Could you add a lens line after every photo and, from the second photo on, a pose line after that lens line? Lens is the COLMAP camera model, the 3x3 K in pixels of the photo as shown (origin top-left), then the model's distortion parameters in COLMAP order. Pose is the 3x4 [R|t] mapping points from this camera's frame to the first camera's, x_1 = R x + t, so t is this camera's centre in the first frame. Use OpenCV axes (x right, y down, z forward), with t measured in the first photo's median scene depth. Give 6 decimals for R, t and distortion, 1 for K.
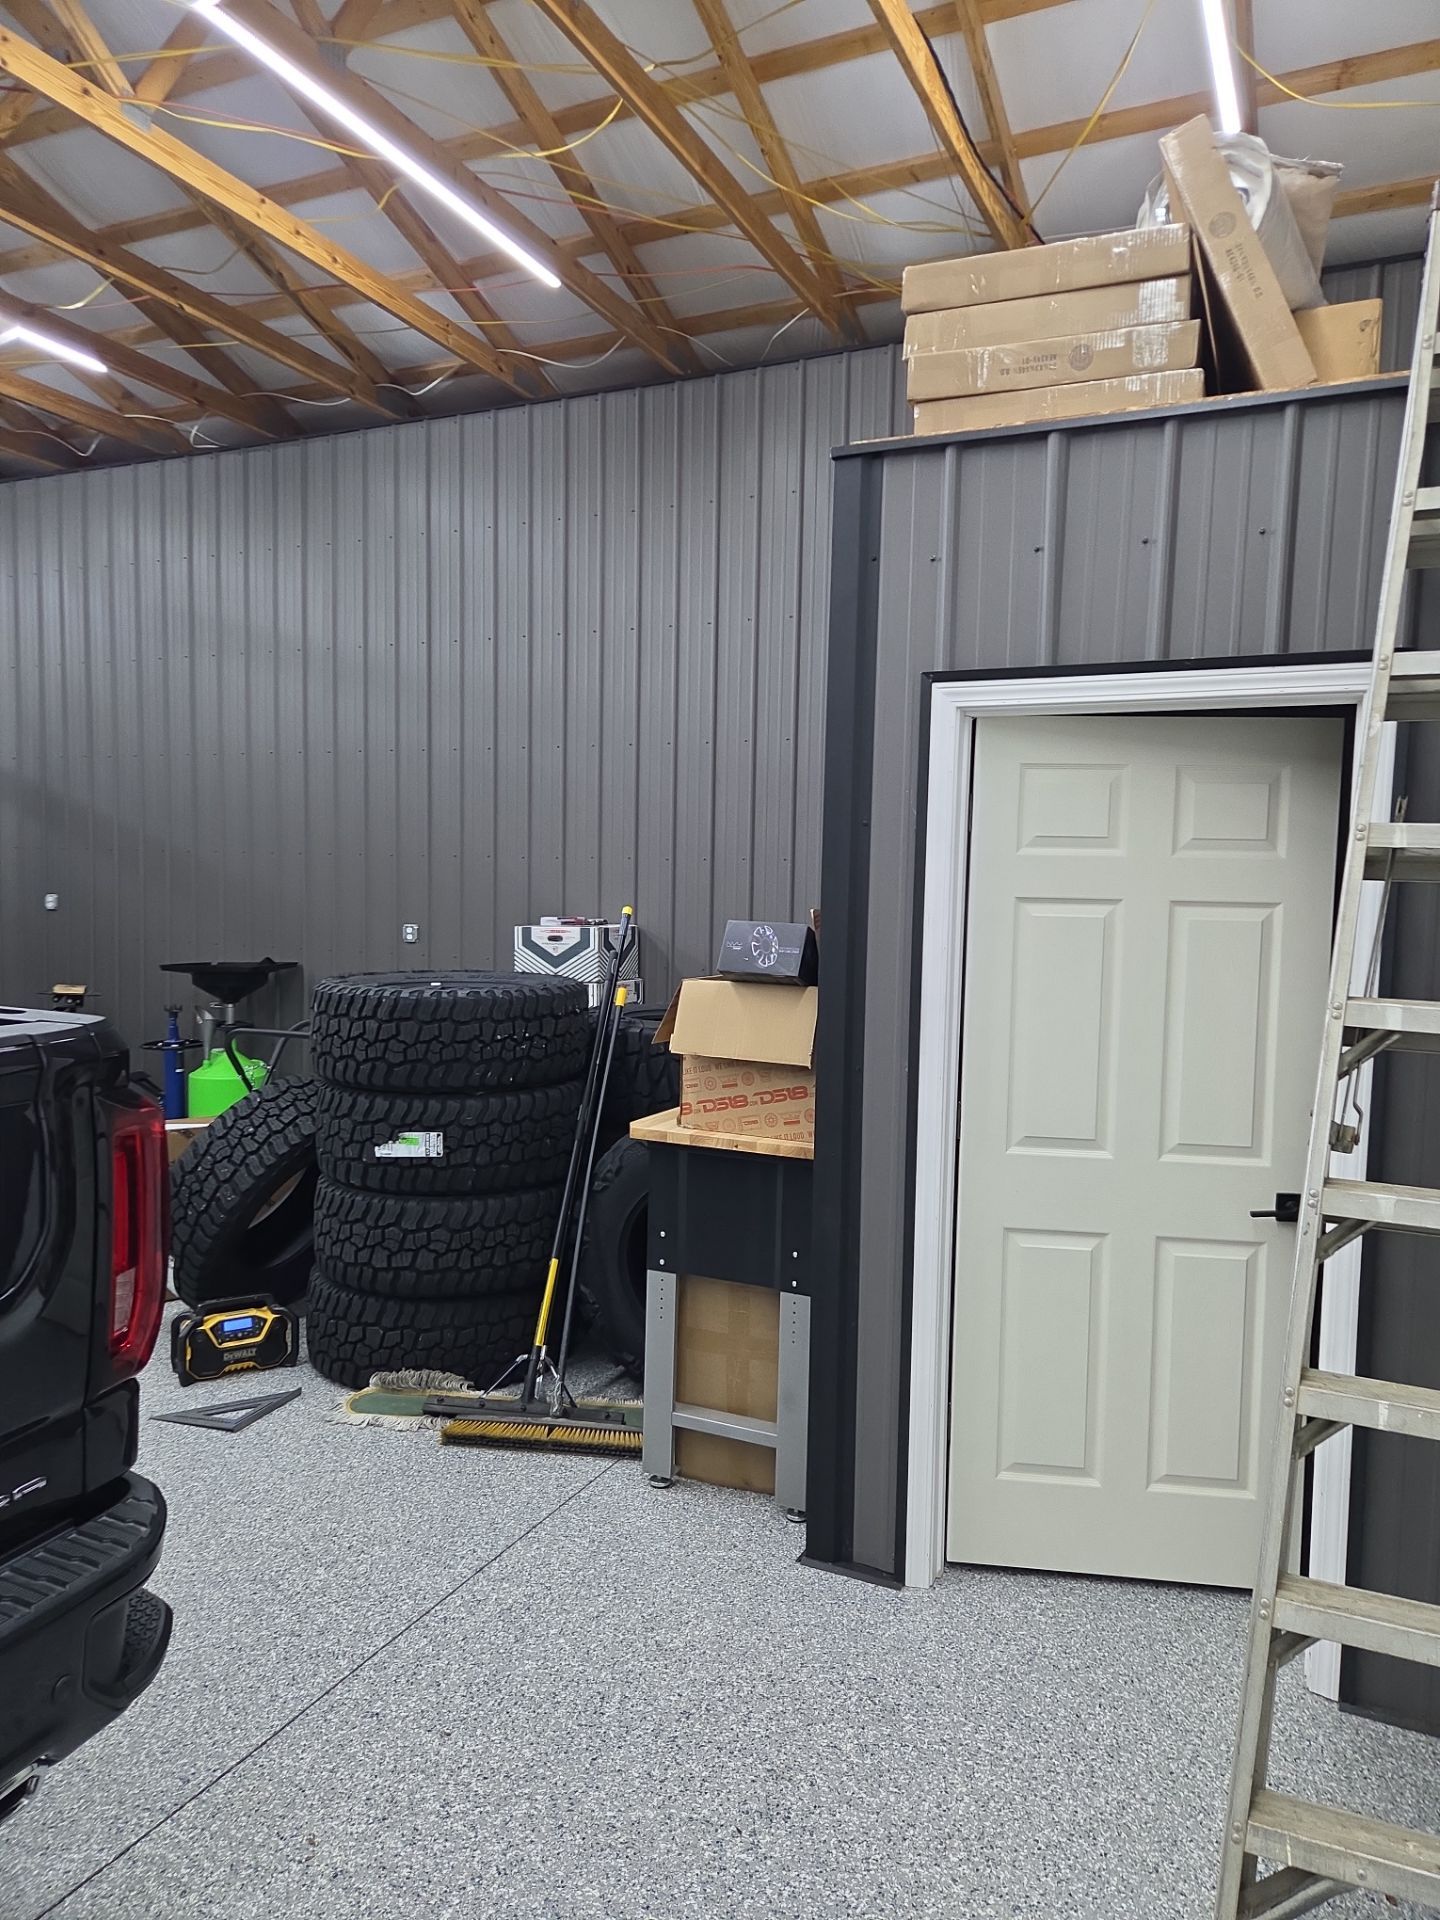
lens RADIAL K [[1284.7, 0, 732.8], [0, 1284.7, 957.6], [0, 0, 1]] dist [0.066721, -0.050202]
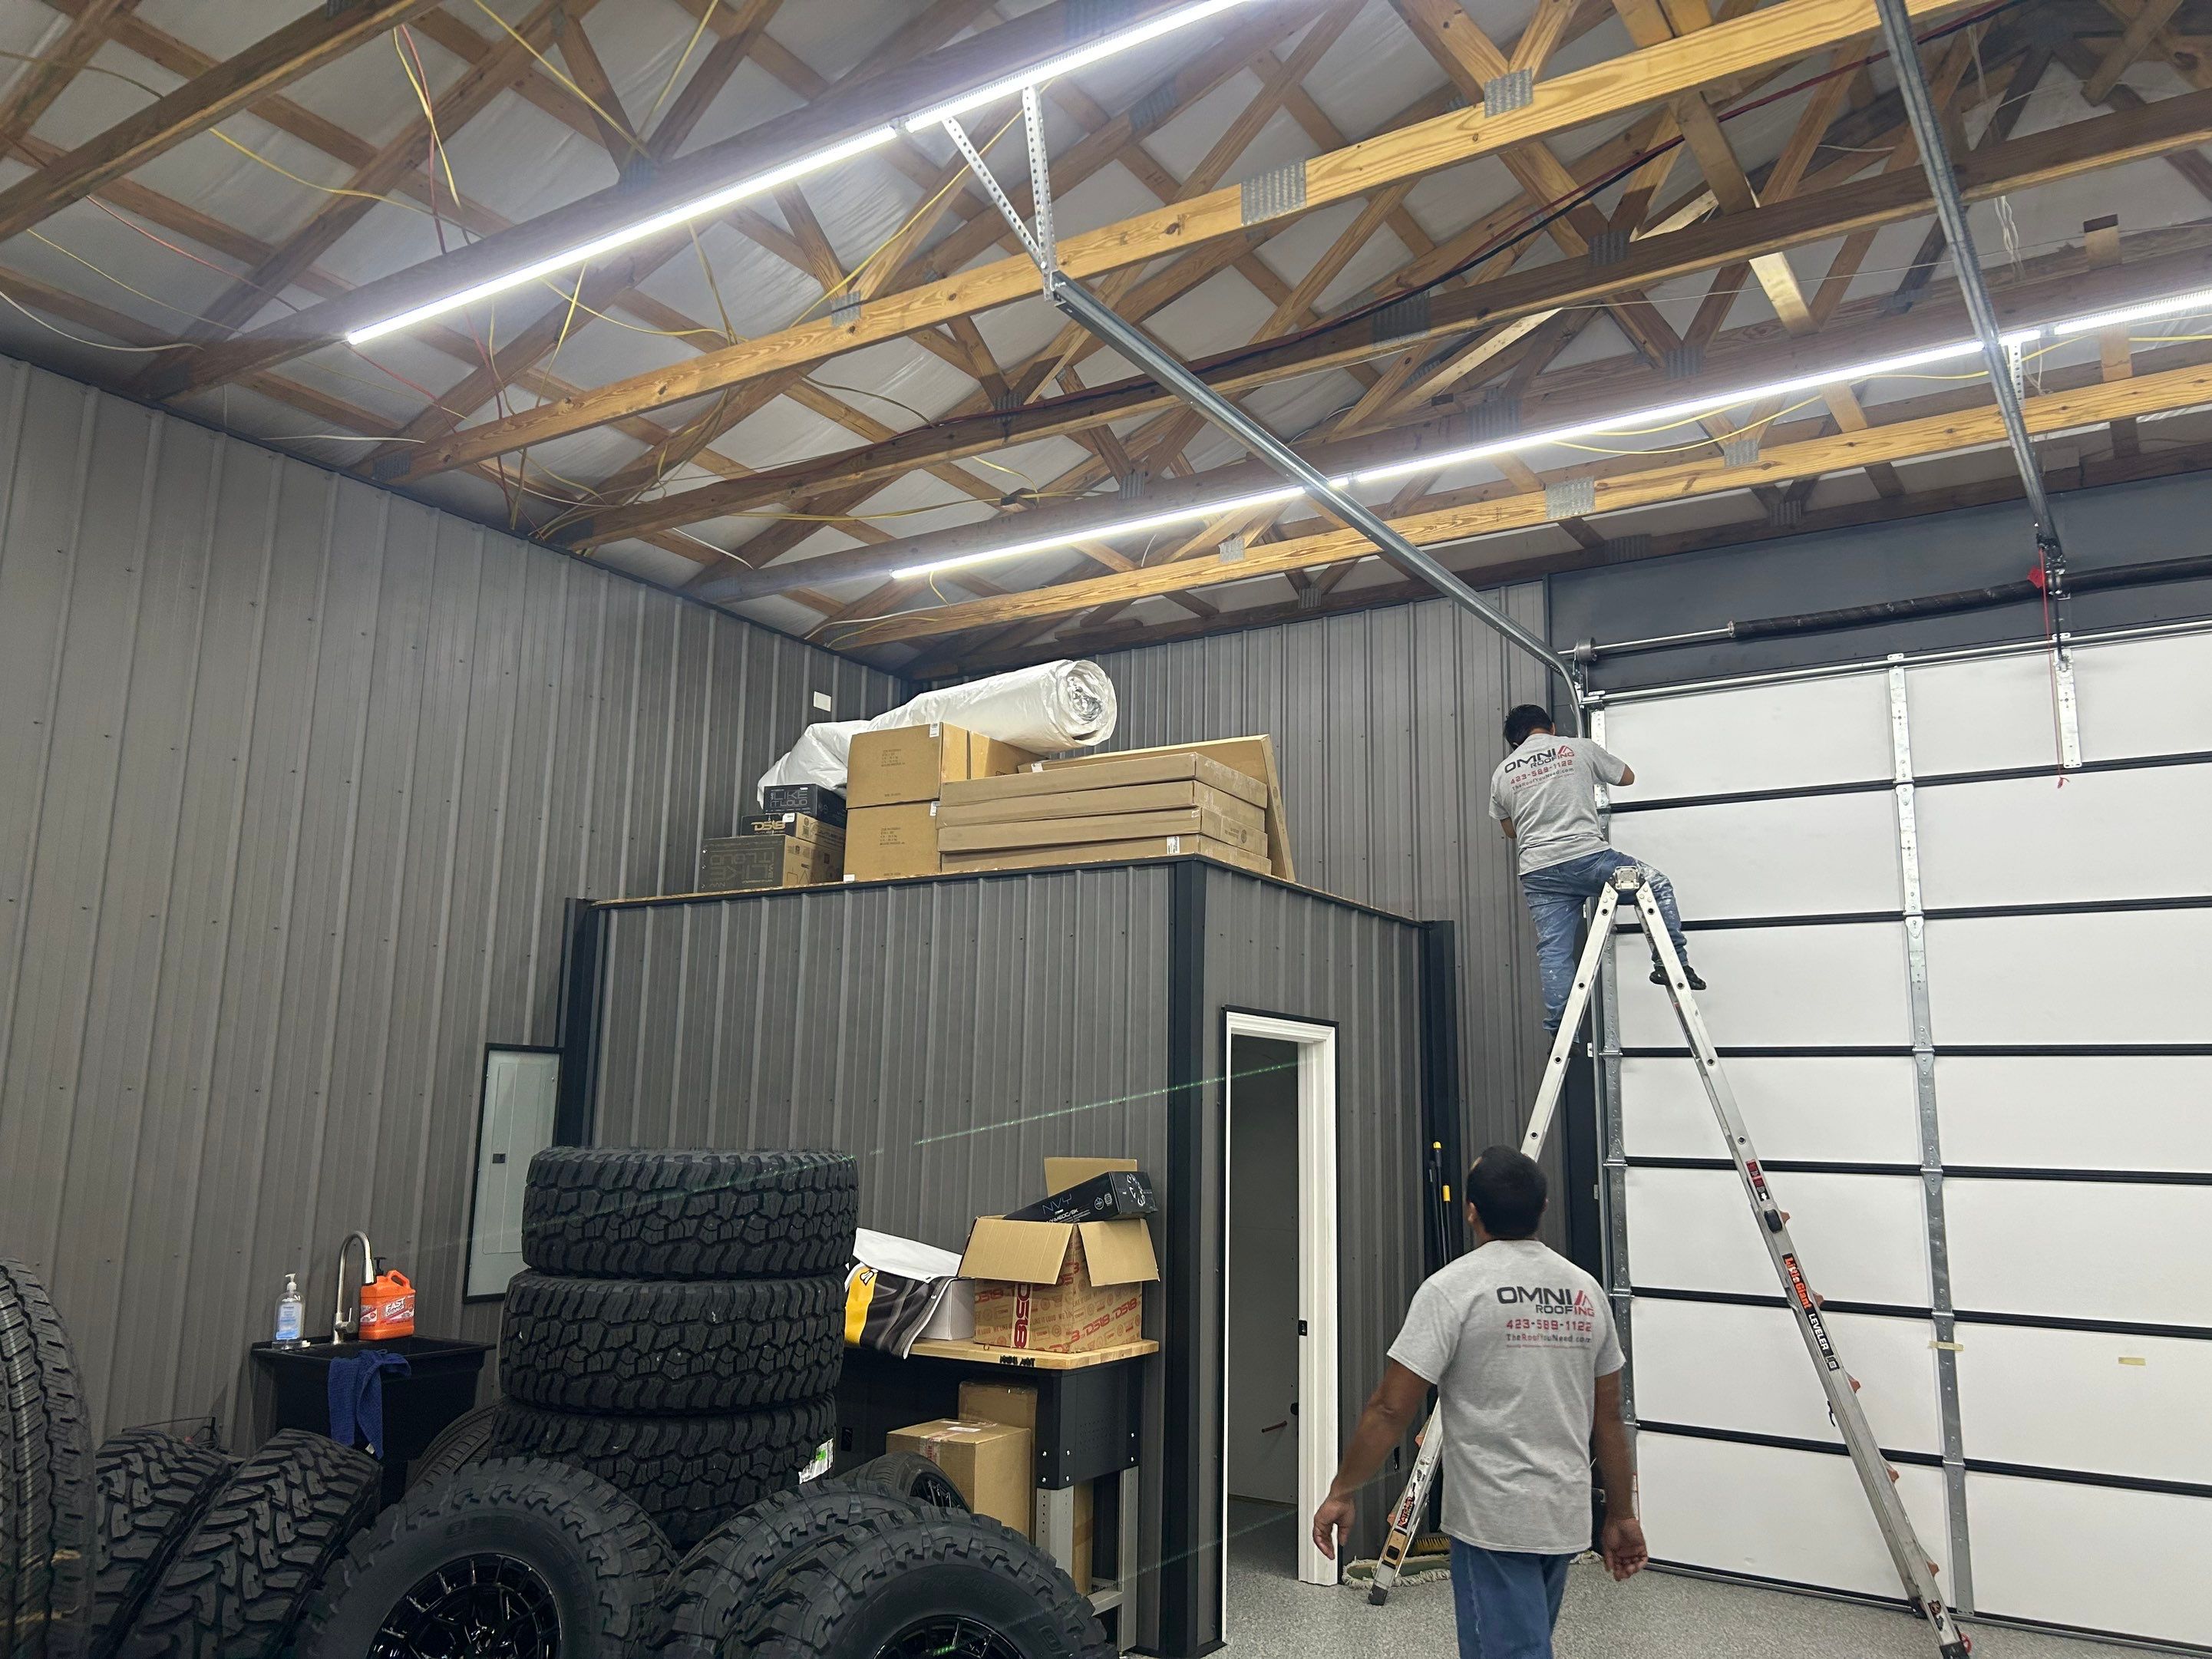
lens RADIAL K [[1656.0, 0, 1111.6], [0, 1656.0, 818.6], [0, 0, 1]] dist [0.052937, -0.057282]
pose [[0.131334, 0.158050, 0.978658, -1.827385], [0.042515, 0.985403, -0.164845, -0.113072], [-0.990426, 0.063257, 0.122698, 0.840663]]
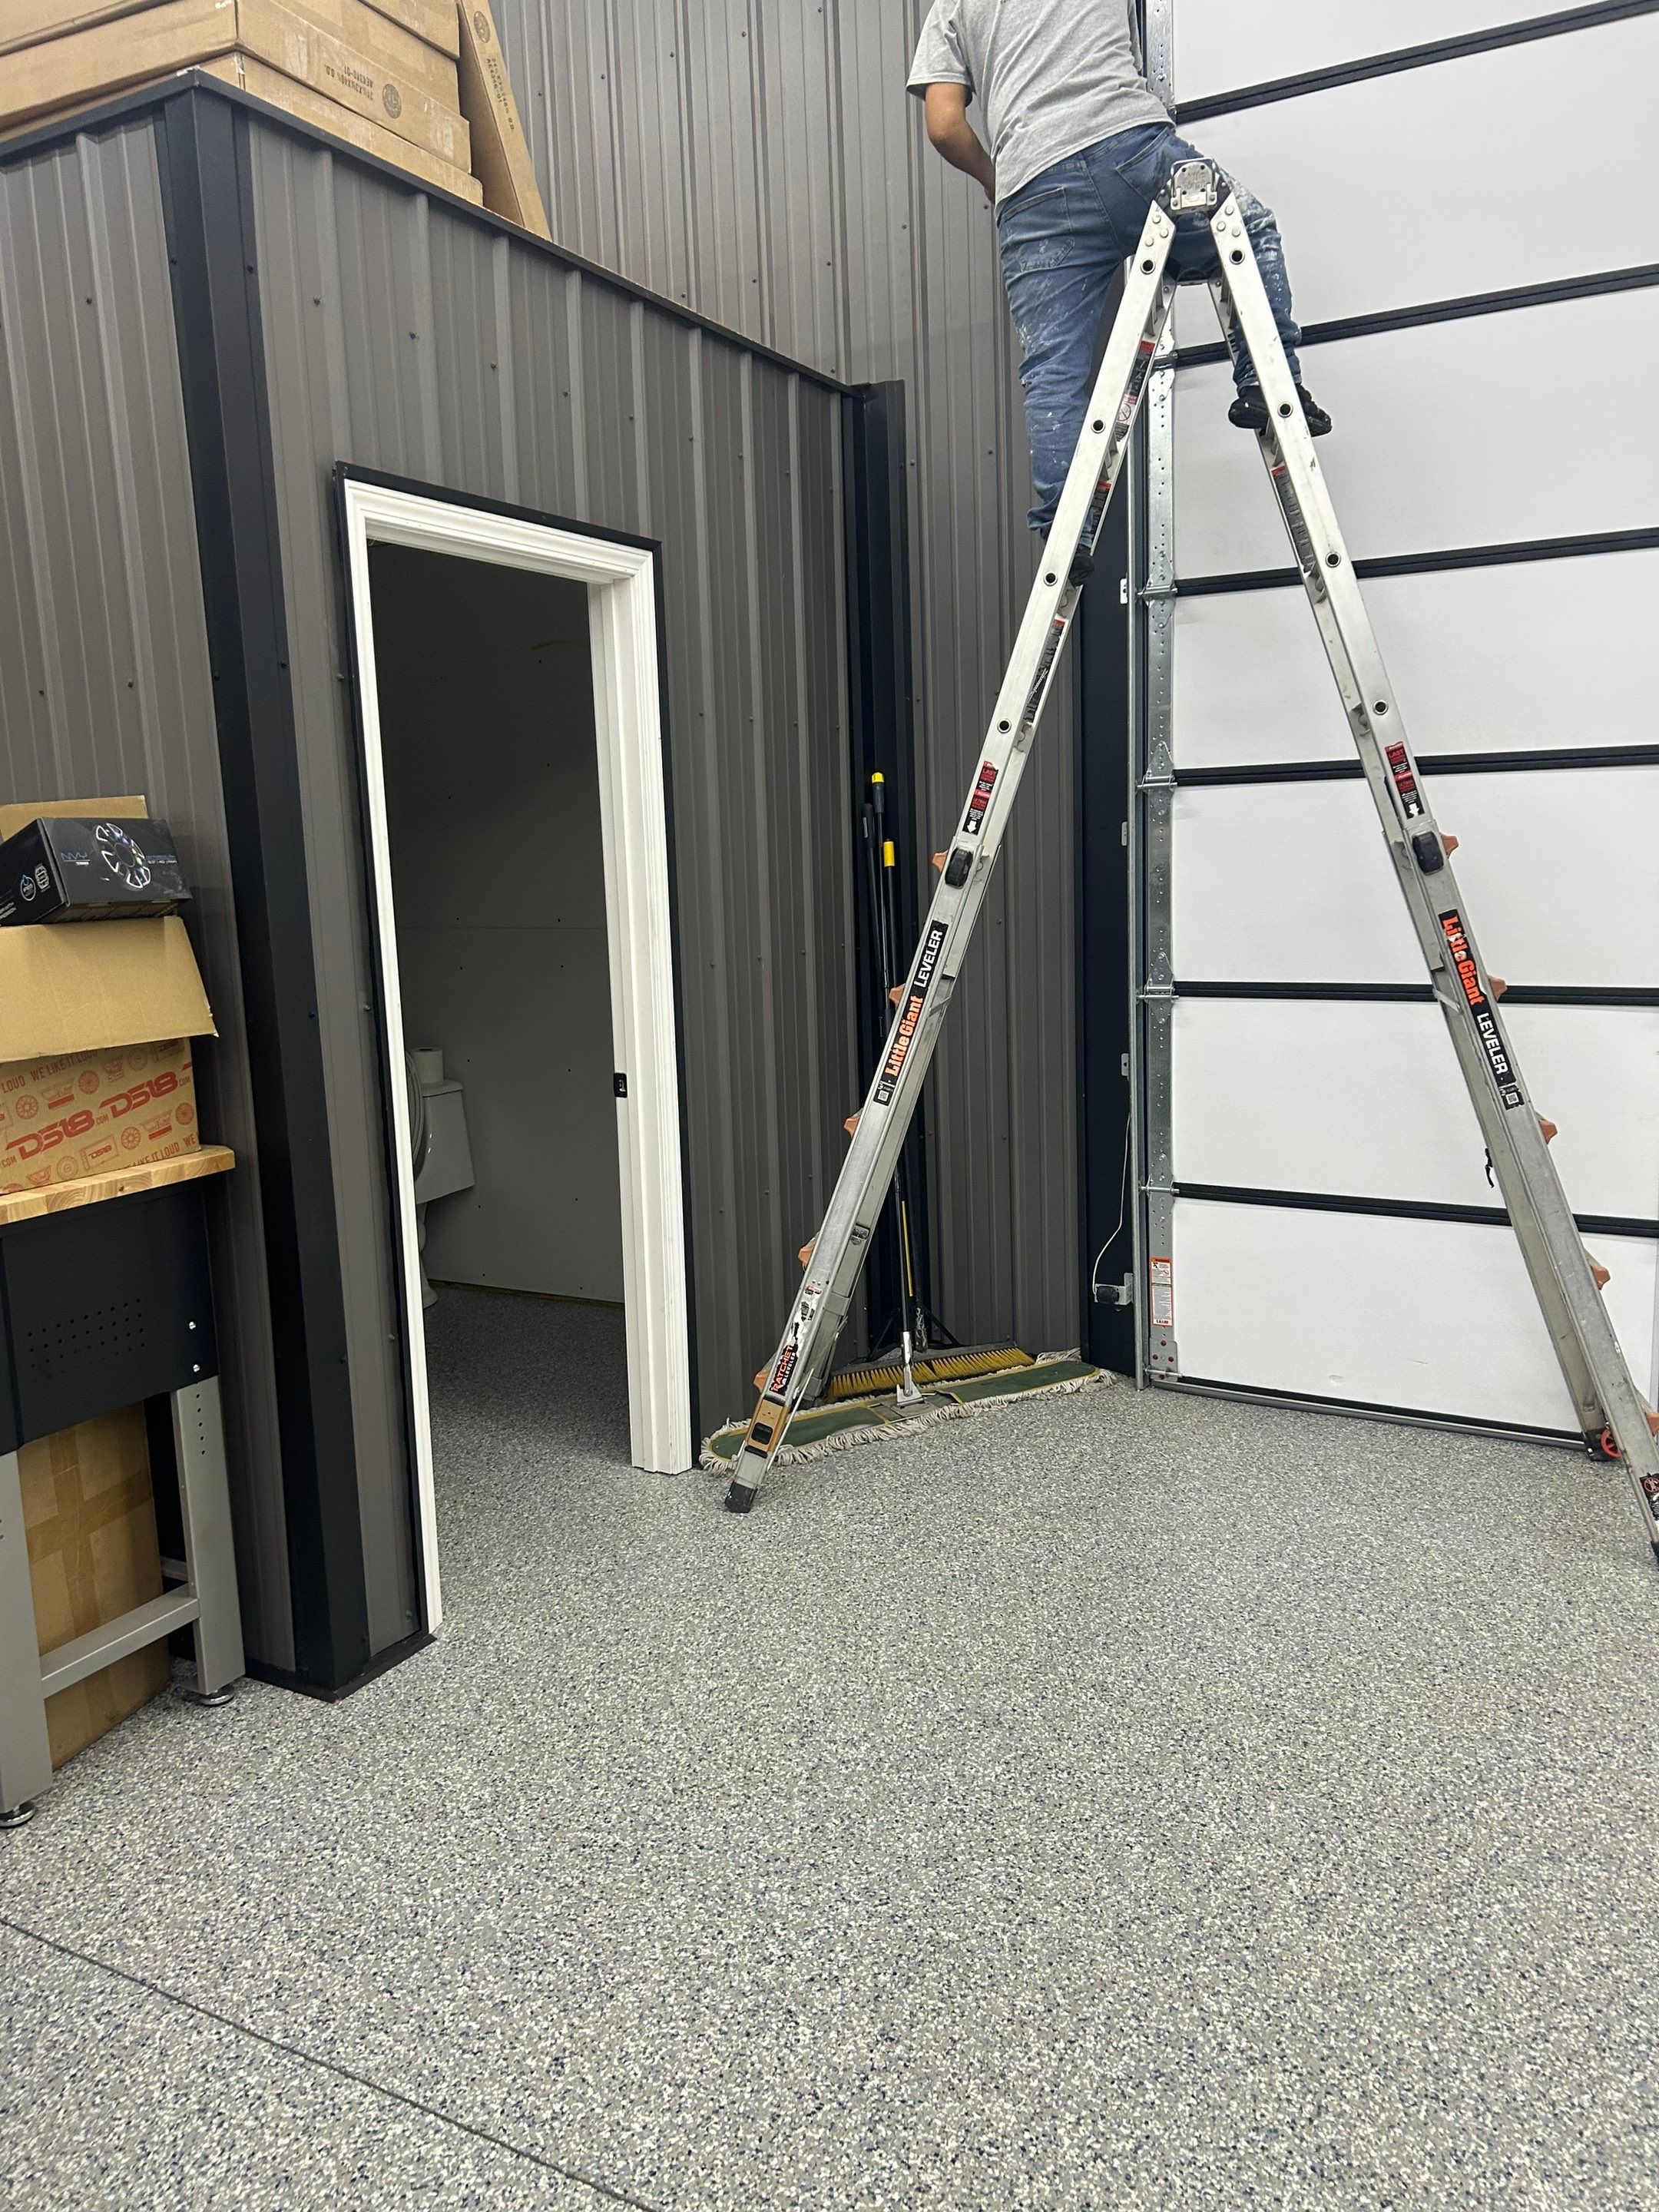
lens RADIAL K [[1656.2, 0, 818.8], [0, 1656.2, 1111.4], [0, 0, 1]] dist [0.052937, -0.057282]
pose [[0.067013, -0.188880, 0.979711, -0.812669], [0.093376, 0.978796, 0.182316, -0.004587], [-0.993373, 0.079264, 0.083229, 0.648474]]
